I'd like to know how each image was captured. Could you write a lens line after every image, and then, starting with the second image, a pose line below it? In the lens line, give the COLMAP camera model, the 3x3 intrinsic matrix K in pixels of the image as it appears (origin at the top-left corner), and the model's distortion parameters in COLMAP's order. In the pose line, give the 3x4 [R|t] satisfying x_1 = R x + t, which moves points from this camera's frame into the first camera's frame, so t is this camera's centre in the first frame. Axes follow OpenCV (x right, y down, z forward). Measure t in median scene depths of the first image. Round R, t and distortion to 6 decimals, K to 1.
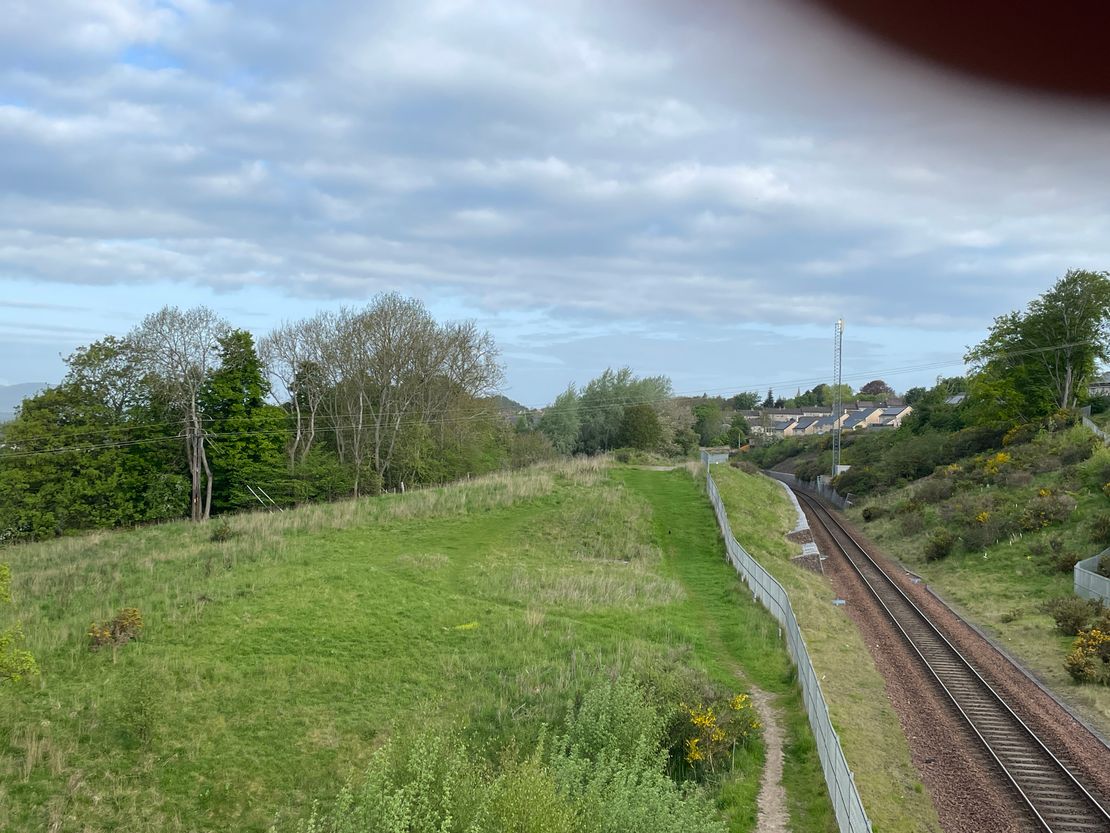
lens RADIAL K [[1219.3, 0, 559.9], [0, 1219.3, 410.6], [0, 0, 1]] dist [0.076119, 0.000000]
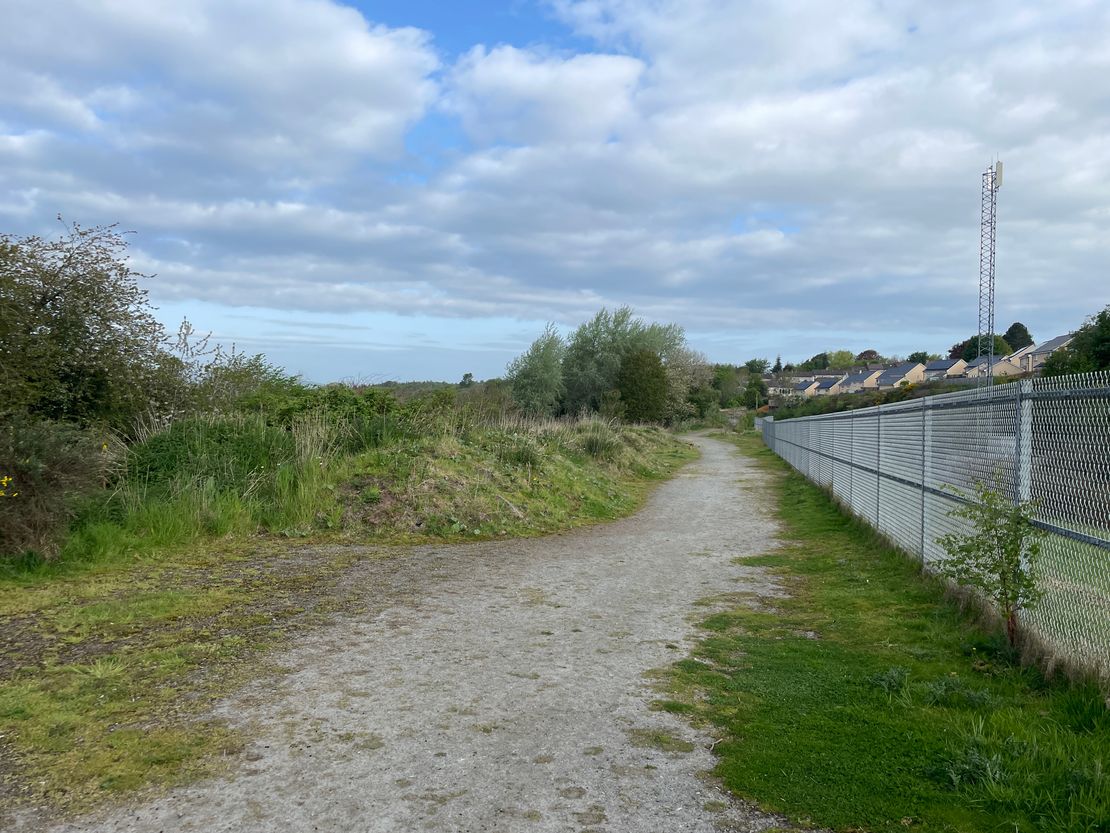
lens RADIAL K [[824.0, 0, 551.4], [0, 824.0, 413.0], [0, 0, 1]] dist [-0.003205, -0.000278]
pose [[0.997070, -0.007331, -0.076144, 0.131236], [0.009680, 0.999487, 0.030531, 0.045890], [0.075881, -0.031179, 0.996629, 1.296912]]
